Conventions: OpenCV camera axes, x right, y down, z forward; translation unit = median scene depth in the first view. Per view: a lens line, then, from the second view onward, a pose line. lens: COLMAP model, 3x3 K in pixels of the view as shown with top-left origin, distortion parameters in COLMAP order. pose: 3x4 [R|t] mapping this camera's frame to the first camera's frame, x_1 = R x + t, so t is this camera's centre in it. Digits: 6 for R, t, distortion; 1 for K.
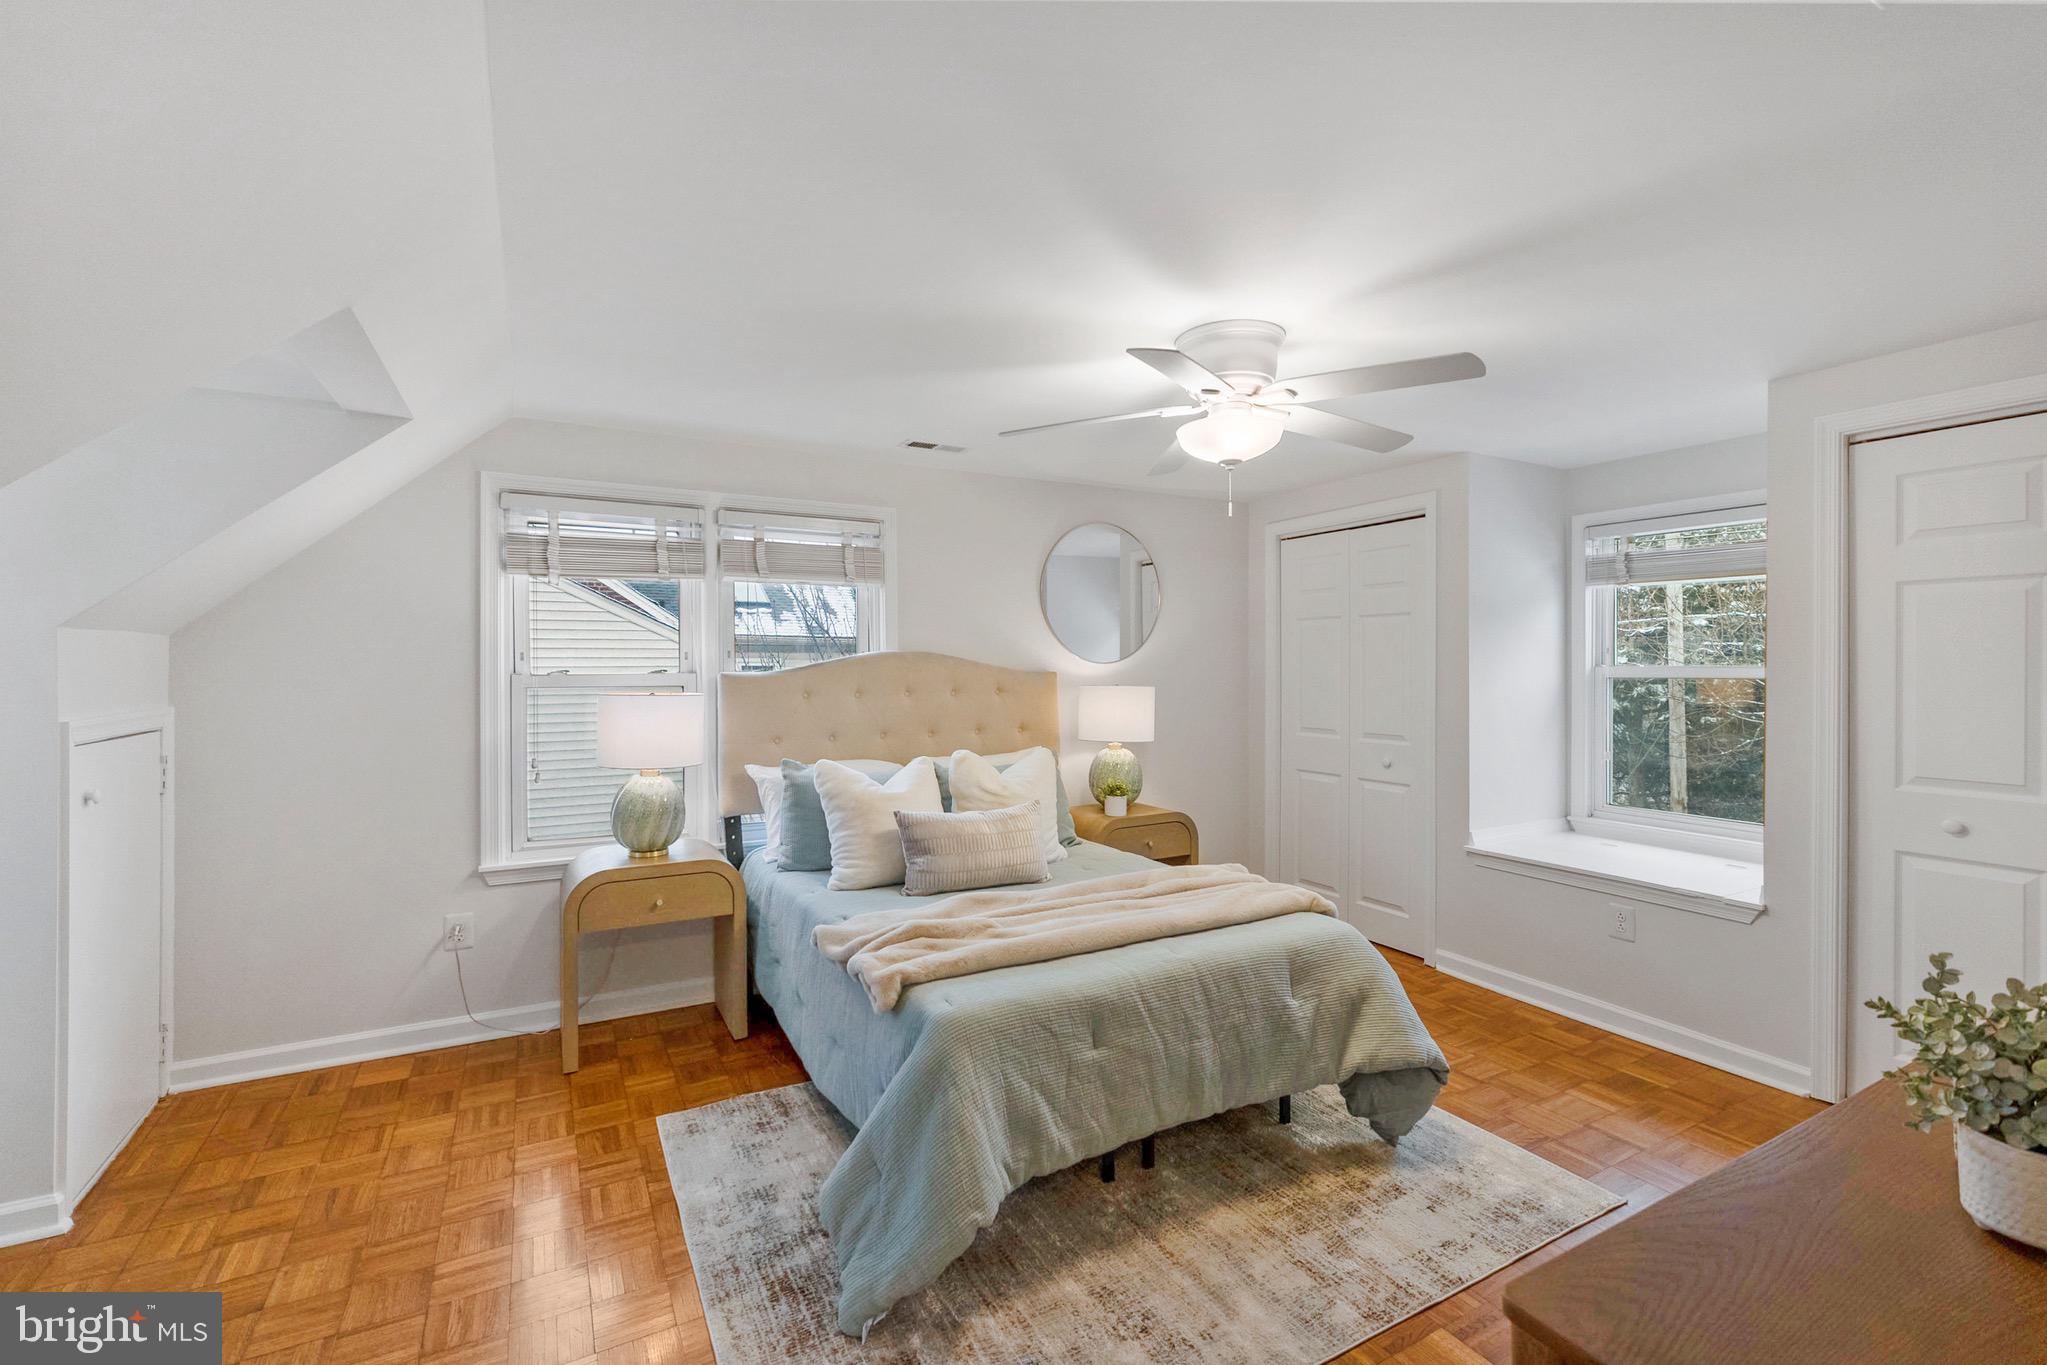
lens RADIAL K [[892.1, 0, 1011.6], [0, 892.1, 680.4], [0, 0, 1]] dist [-0.000148, 0.000089]
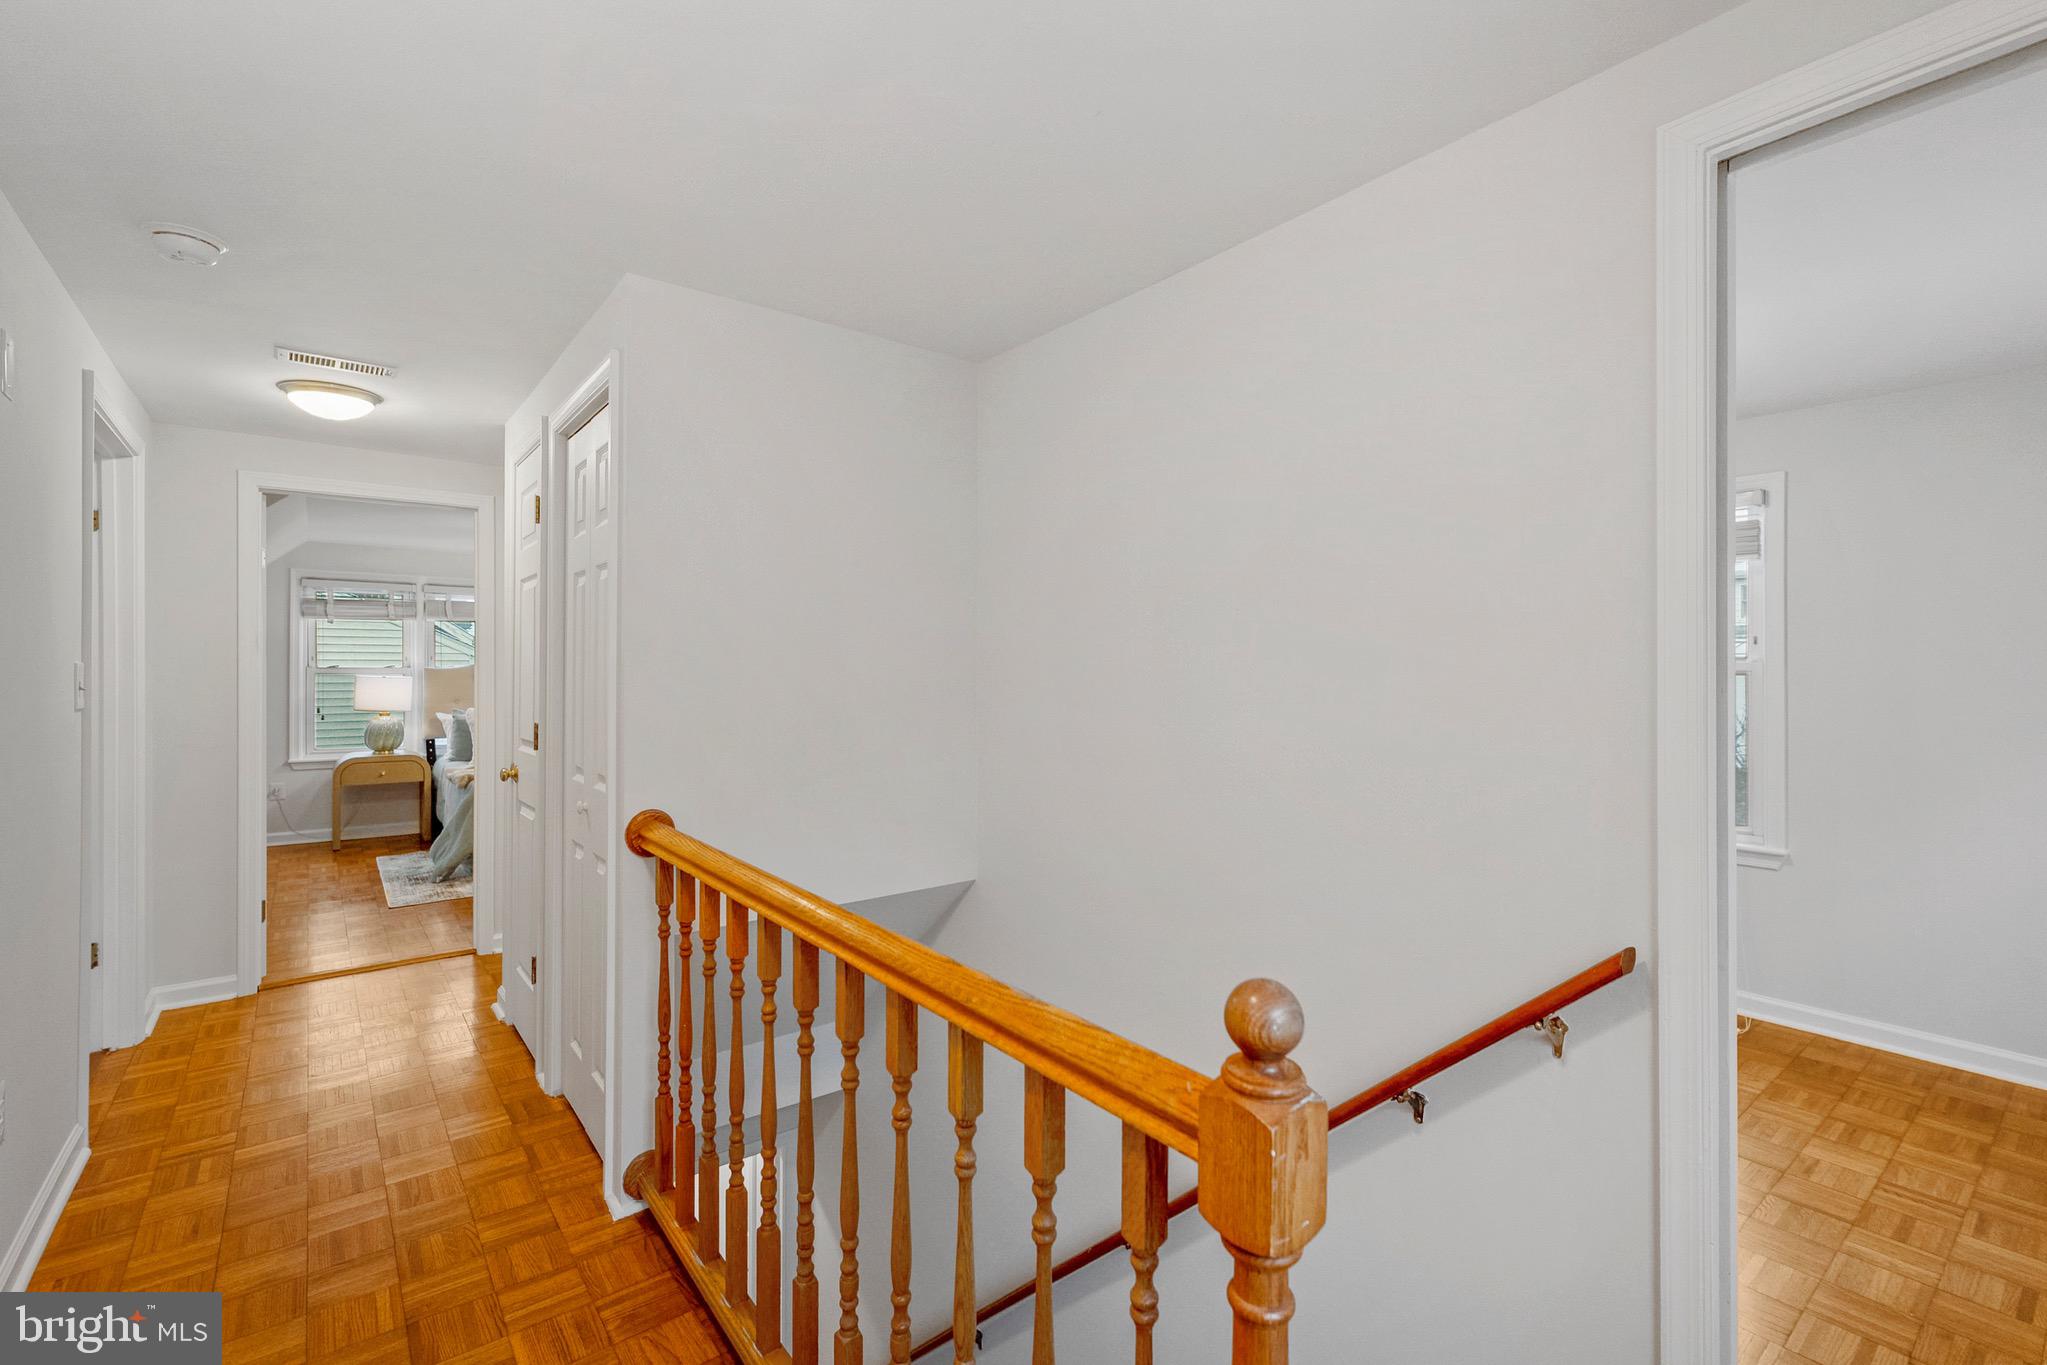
lens RADIAL K [[890.7, 0, 1023.7], [0, 890.7, 696.6], [0, 0, 1]] dist [-0.000037, 0.000117]
pose [[0.985392, 0.002227, 0.170284, 0.708880], [-0.001794, 0.999995, -0.002699, 0.063763], [-0.170290, 0.002354, 0.985391, -1.286472]]
